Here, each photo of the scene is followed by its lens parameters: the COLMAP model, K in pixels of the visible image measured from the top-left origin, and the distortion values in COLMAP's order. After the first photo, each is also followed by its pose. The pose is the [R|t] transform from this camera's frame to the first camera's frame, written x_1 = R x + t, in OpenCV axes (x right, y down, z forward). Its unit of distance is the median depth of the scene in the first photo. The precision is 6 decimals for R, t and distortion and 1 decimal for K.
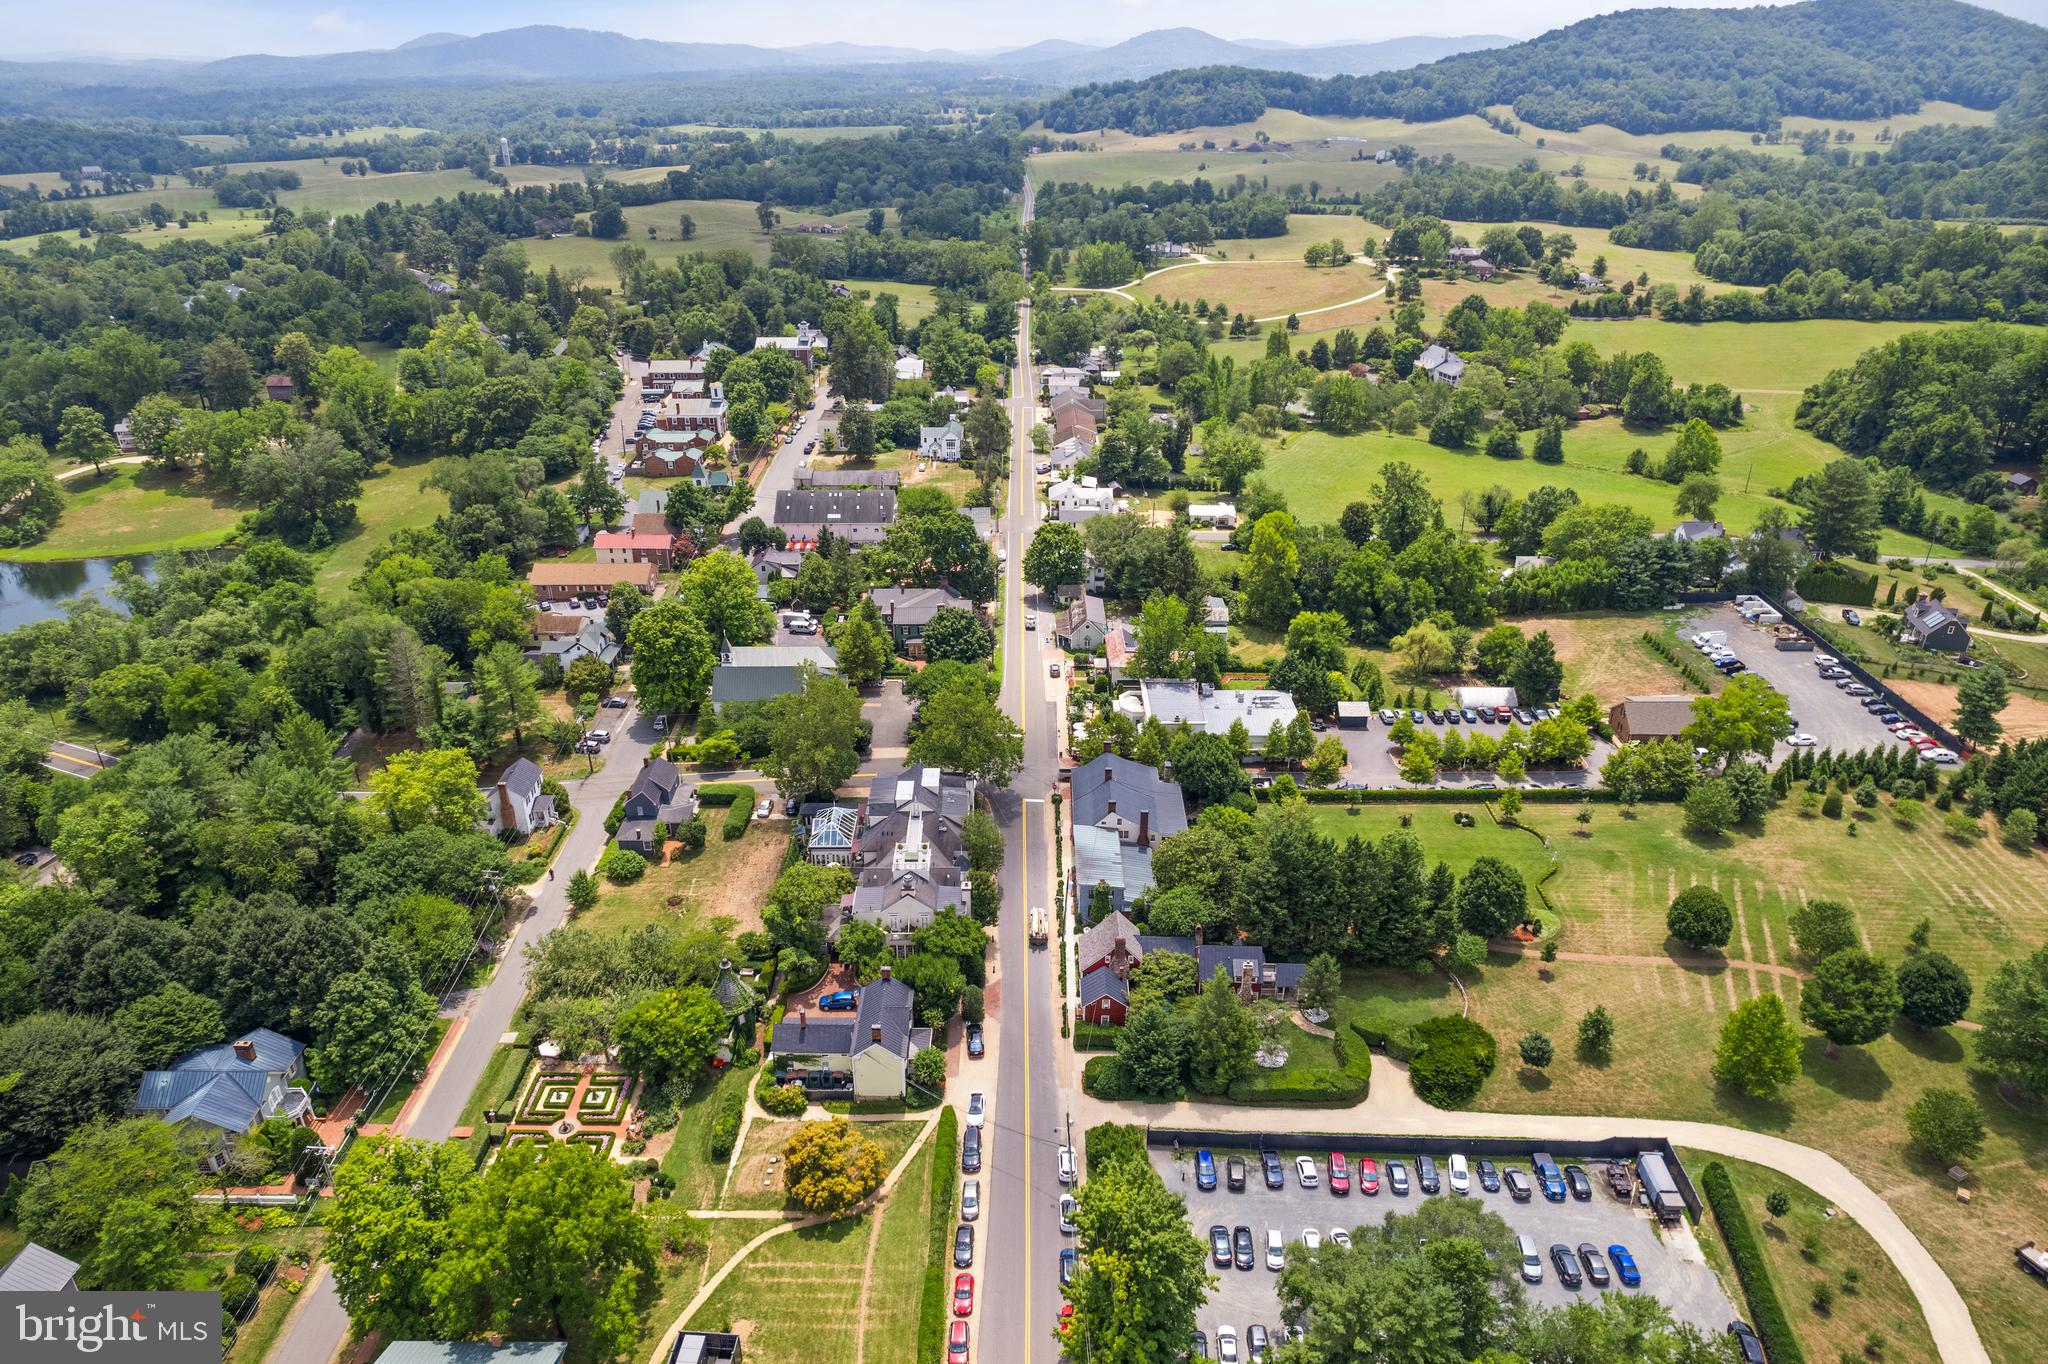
lens RADIAL K [[1309.1, 0, 1034.4], [0, 1309.1, 690.7], [0, 0, 1]] dist [-0.071841, 0.061722]
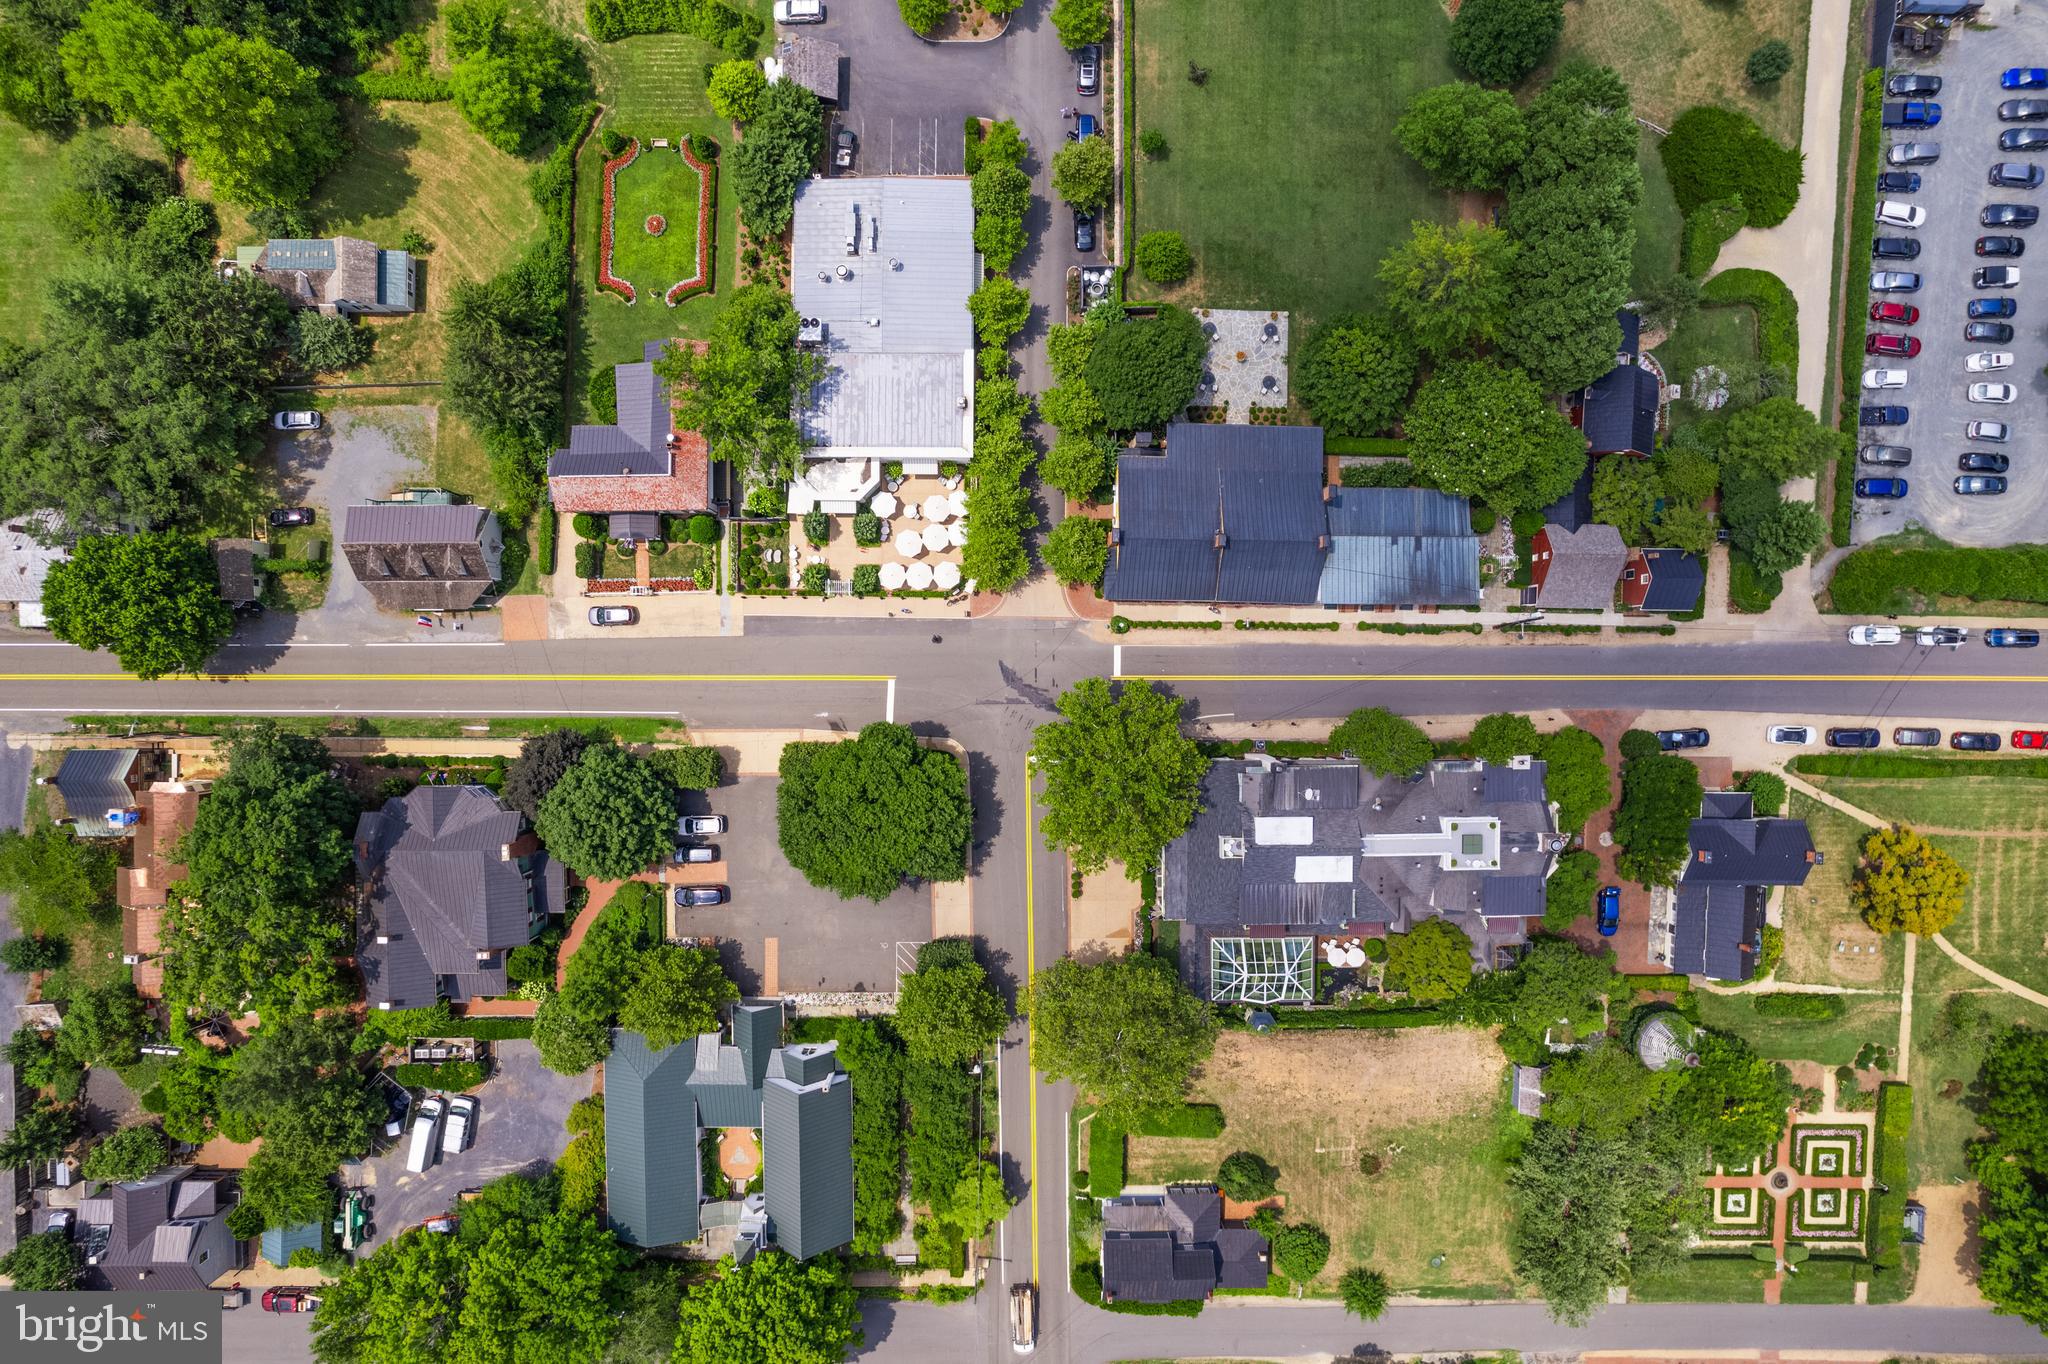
lens RADIAL K [[1309.1, 0, 1034.4], [0, 1309.1, 690.7], [0, 0, 1]] dist [-0.071841, 0.061722]
pose [[0.010557, -0.999071, -0.041782, 0.016795], [0.439152, -0.032907, 0.897810, -0.701495], [-0.898351, -0.027827, 0.438397, 1.092152]]
